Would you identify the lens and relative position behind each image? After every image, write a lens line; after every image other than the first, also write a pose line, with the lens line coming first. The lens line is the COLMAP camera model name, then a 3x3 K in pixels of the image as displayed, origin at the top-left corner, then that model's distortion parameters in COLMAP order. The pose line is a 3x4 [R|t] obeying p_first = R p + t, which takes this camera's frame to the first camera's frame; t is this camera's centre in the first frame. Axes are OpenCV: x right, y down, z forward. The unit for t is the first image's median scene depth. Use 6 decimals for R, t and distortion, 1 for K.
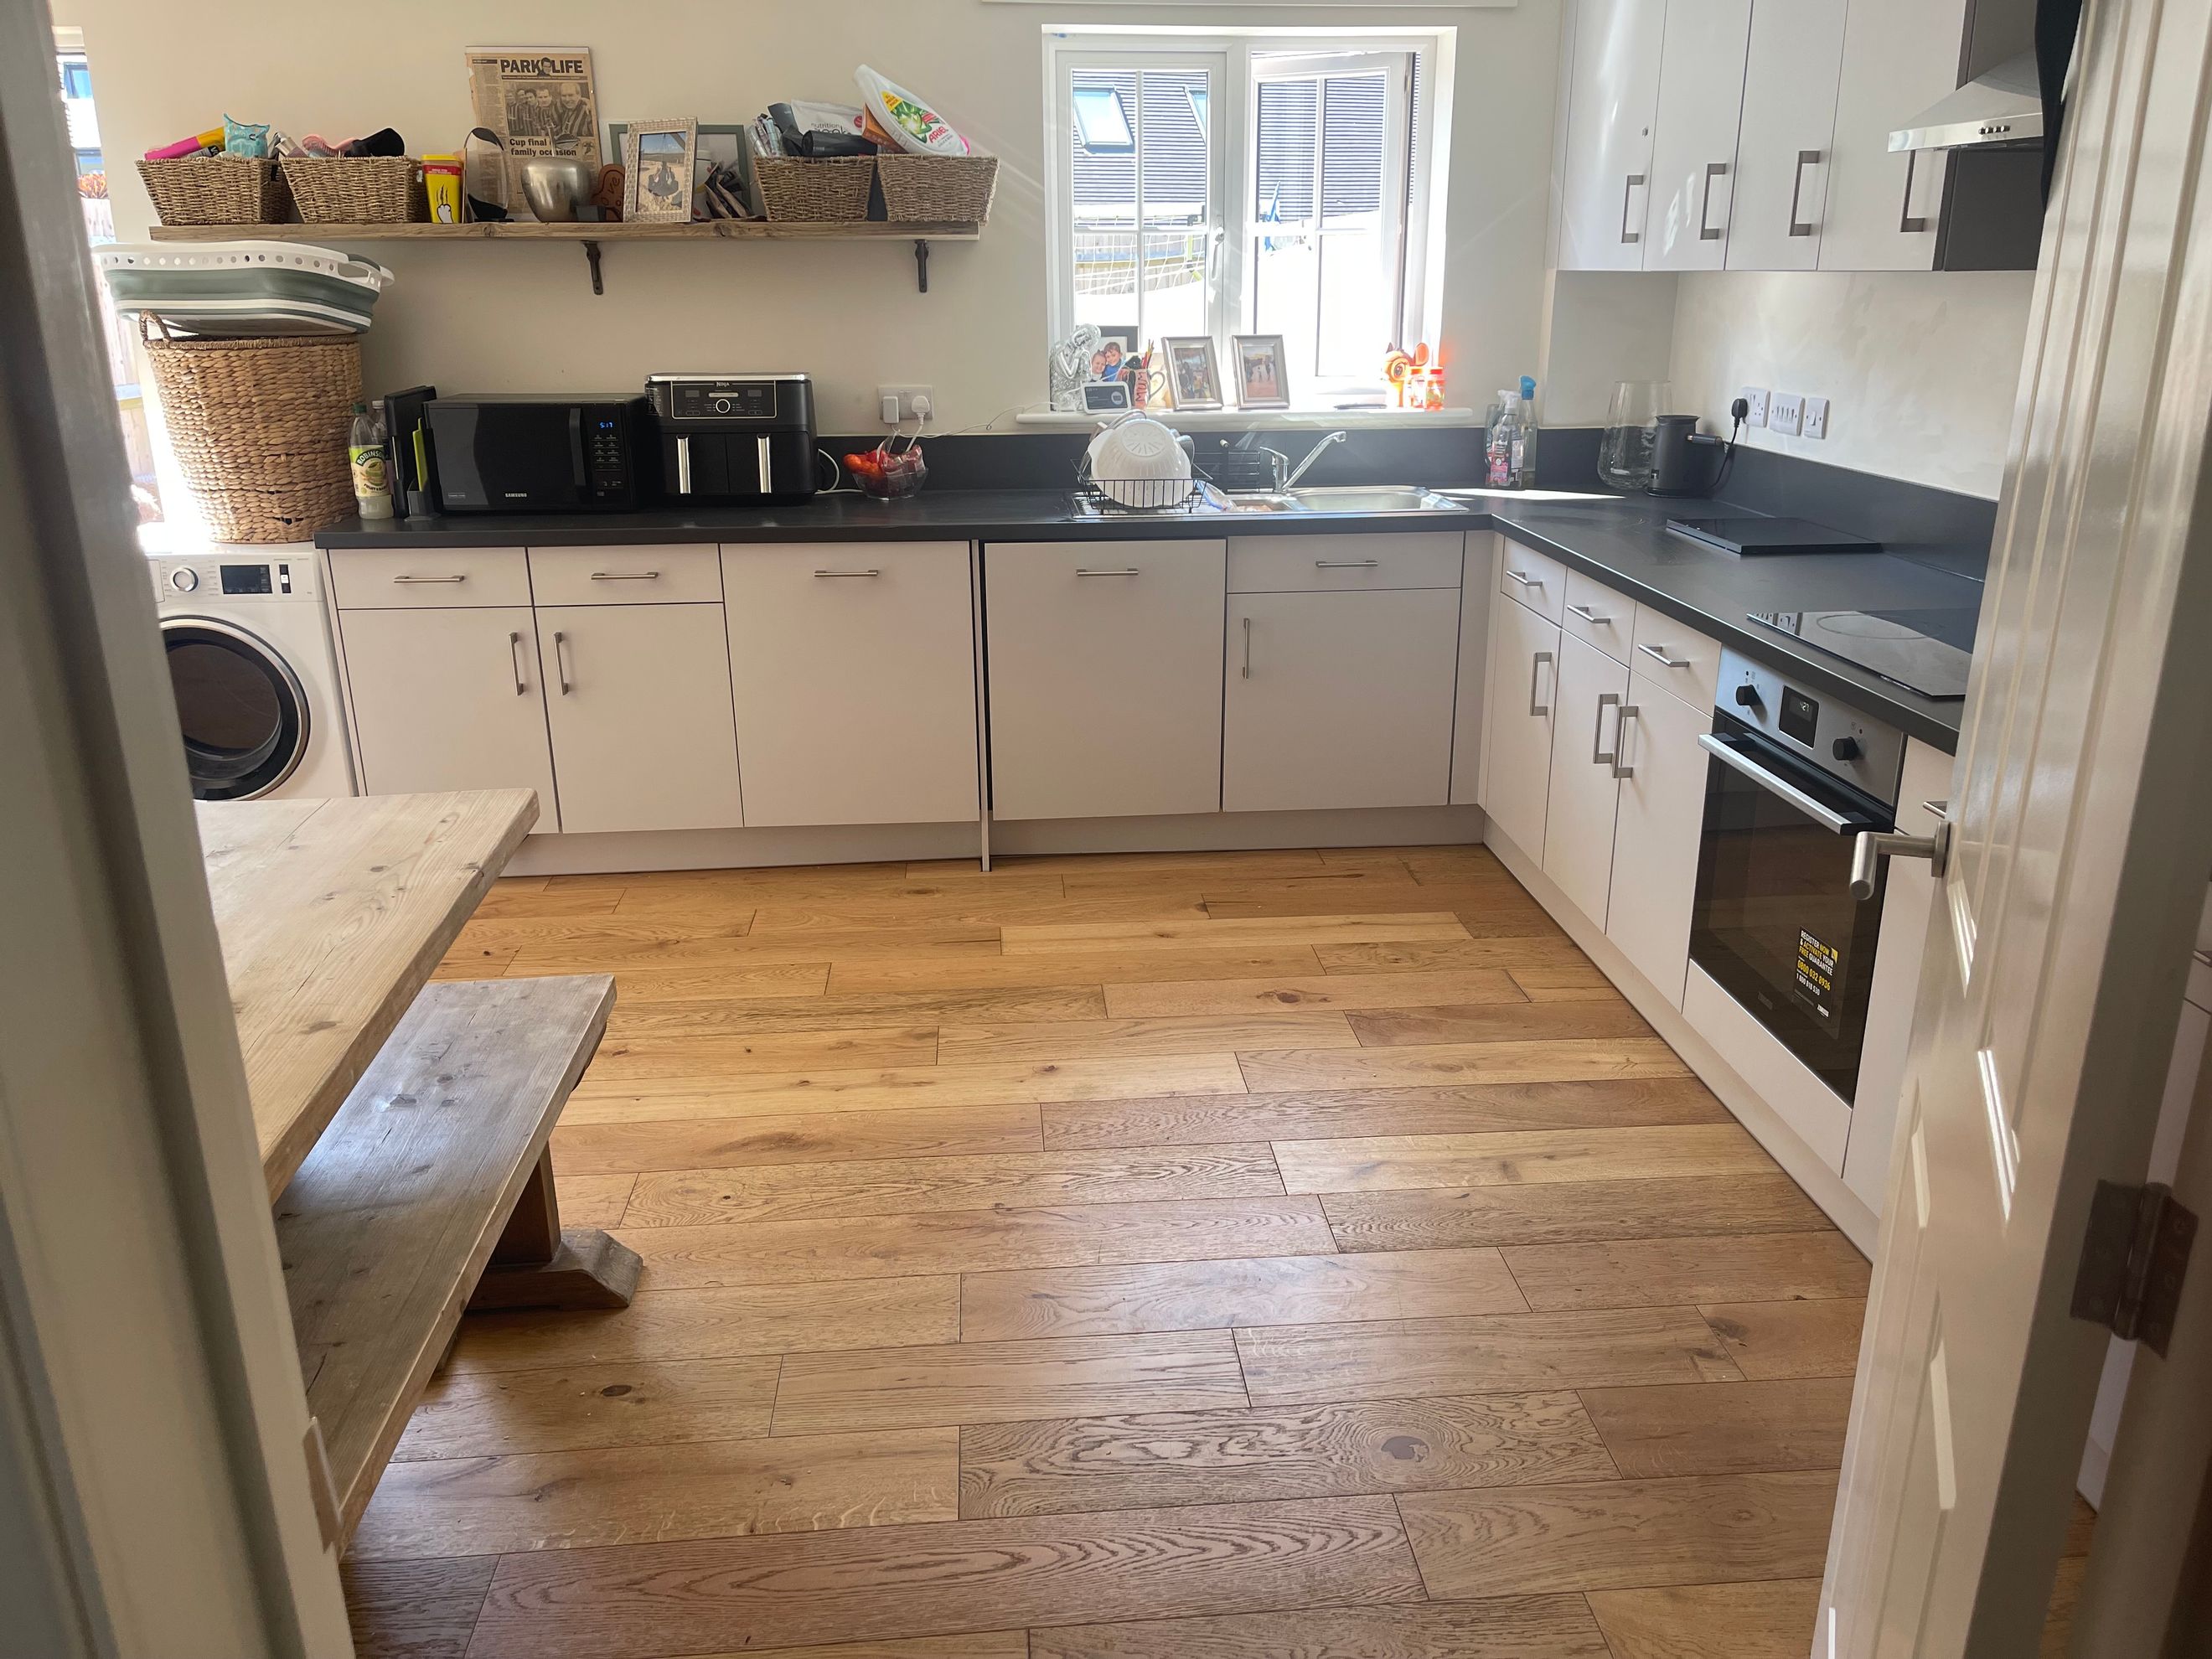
lens RADIAL K [[1639.2, 0, 1101.5], [0, 1639.2, 847.0], [0, 0, 1]] dist [0.068263, -0.089238]
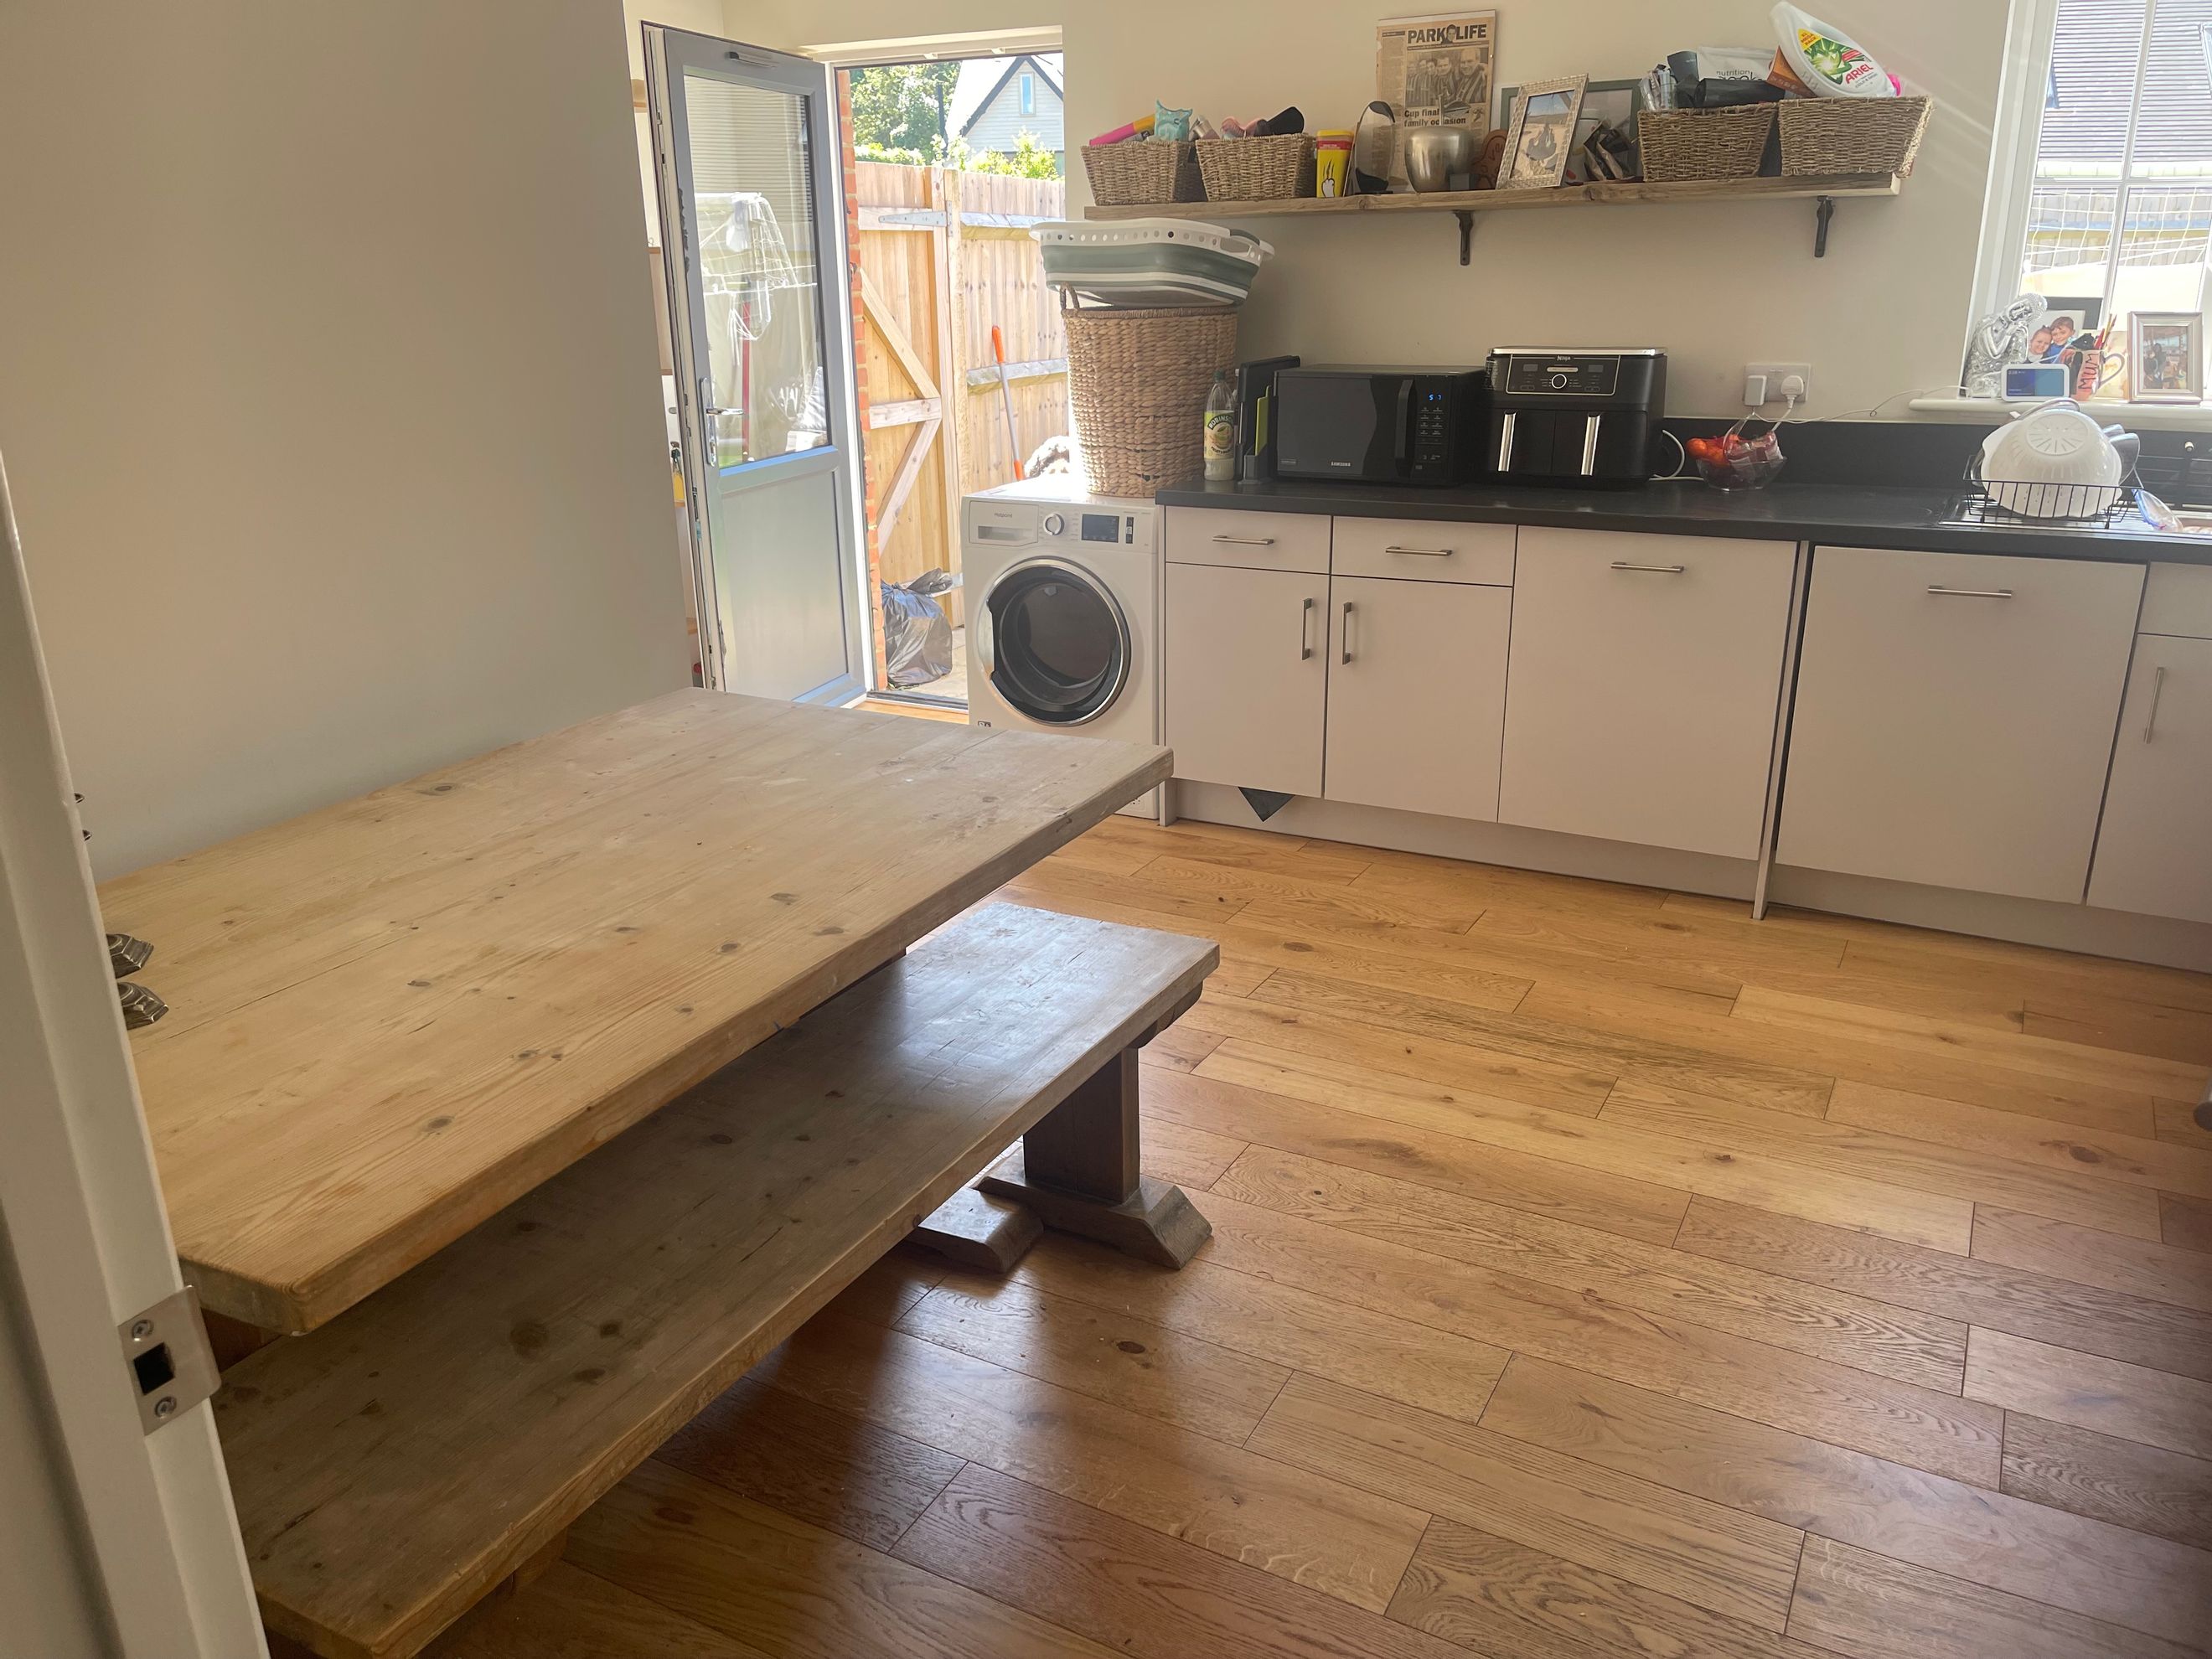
lens RADIAL K [[1639.2, 0, 1101.5], [0, 1639.2, 847.0], [0, 0, 1]] dist [0.068263, -0.089238]
pose [[0.839354, 0.176662, -0.514077, 0.088313], [-0.171104, 0.983508, 0.058613, -0.015777], [0.515954, 0.038763, 0.855739, 0.066767]]
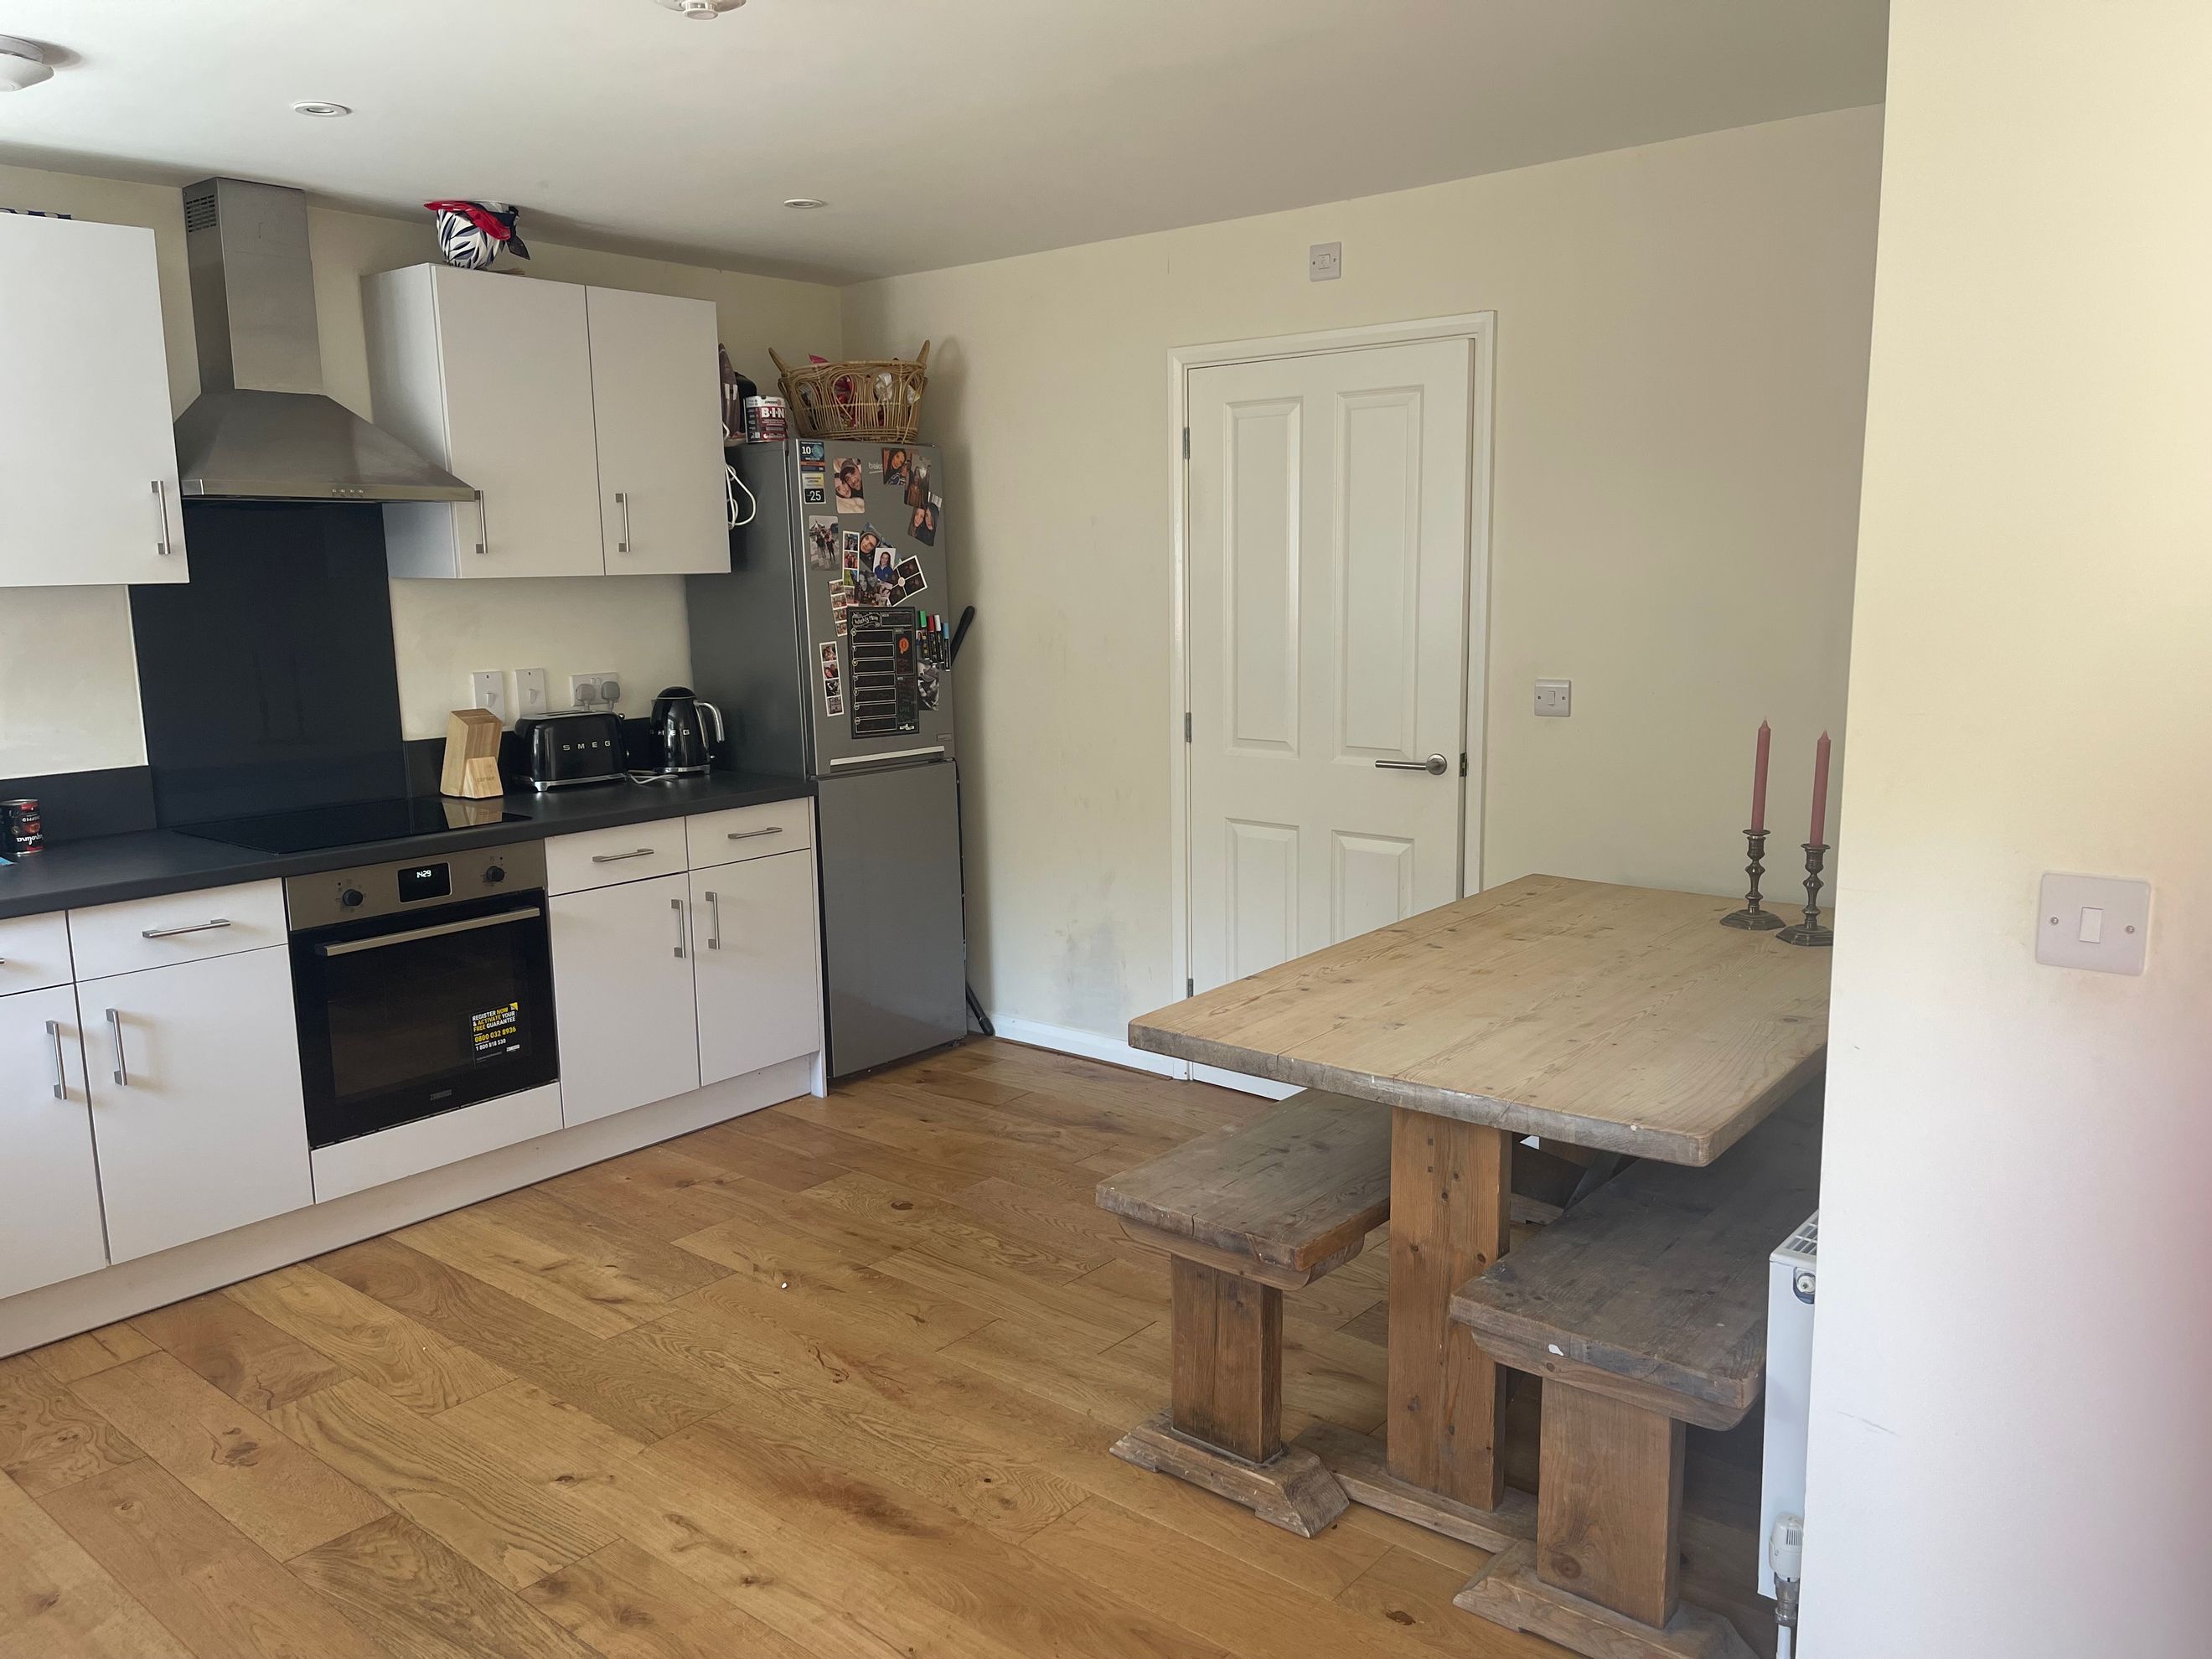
lens RADIAL K [[1639.2, 0, 1101.5], [0, 1639.2, 847.0], [0, 0, 1]] dist [0.068263, -0.089238]
pose [[-0.705940, -0.097980, 0.701462, -0.627501], [0.255114, 0.888733, 0.380881, -0.320521], [-0.660731, 0.447832, -0.602396, 0.943862]]
